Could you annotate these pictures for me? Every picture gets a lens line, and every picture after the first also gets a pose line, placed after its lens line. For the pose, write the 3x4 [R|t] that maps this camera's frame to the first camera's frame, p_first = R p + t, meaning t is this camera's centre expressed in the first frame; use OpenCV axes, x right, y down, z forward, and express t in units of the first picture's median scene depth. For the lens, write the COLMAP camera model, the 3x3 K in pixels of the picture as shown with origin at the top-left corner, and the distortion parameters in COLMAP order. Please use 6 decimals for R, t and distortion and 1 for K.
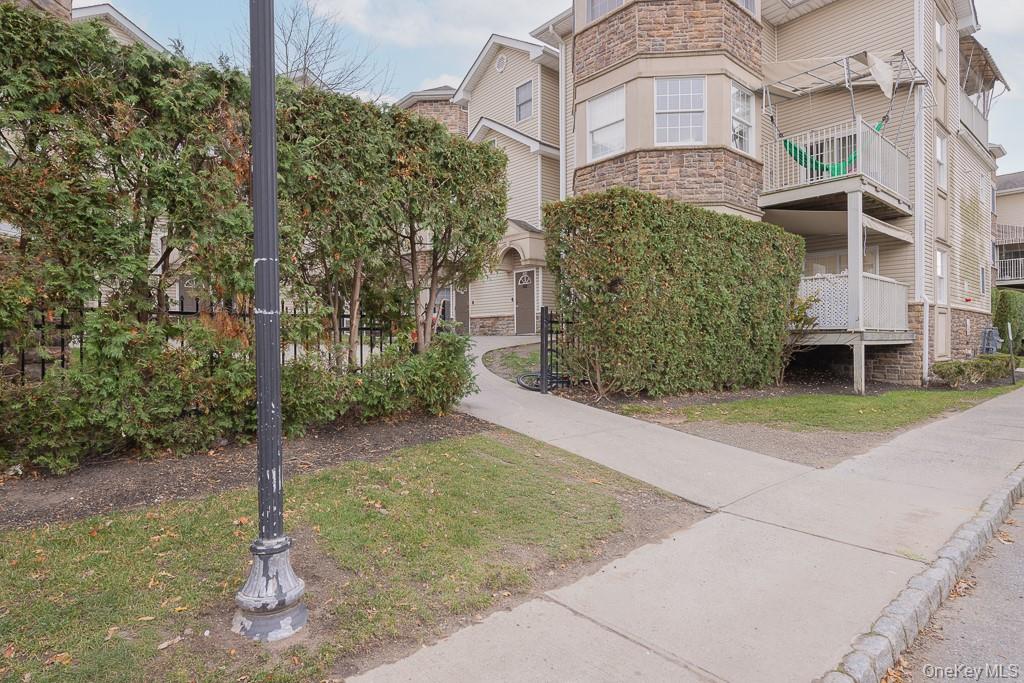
lens RADIAL K [[549.9, 0, 512.1], [0, 549.9, 342.4], [0, 0, 1]] dist [-0.003819, 0.000498]
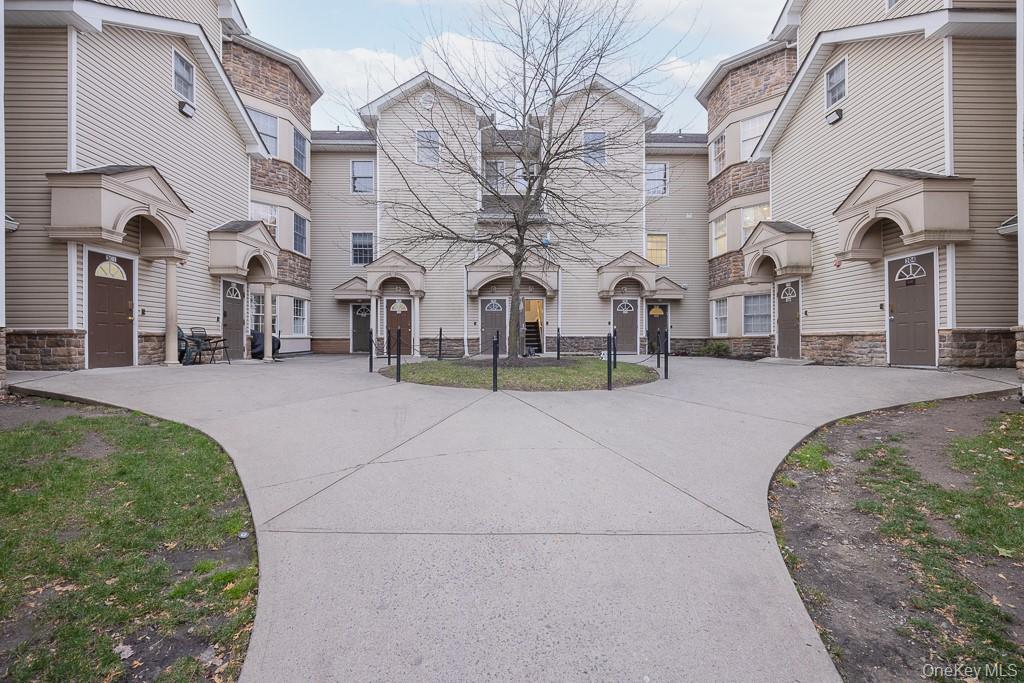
lens RADIAL K [[444.3, 0, 512.2], [0, 444.3, 337.3], [0, 0, 1]] dist [0.008572, -0.000266]
pose [[0.777702, -0.005460, -0.628609, -0.006807], [-0.003714, 0.999905, -0.013280, -0.038283], [0.628622, 0.012662, 0.777608, 0.382965]]
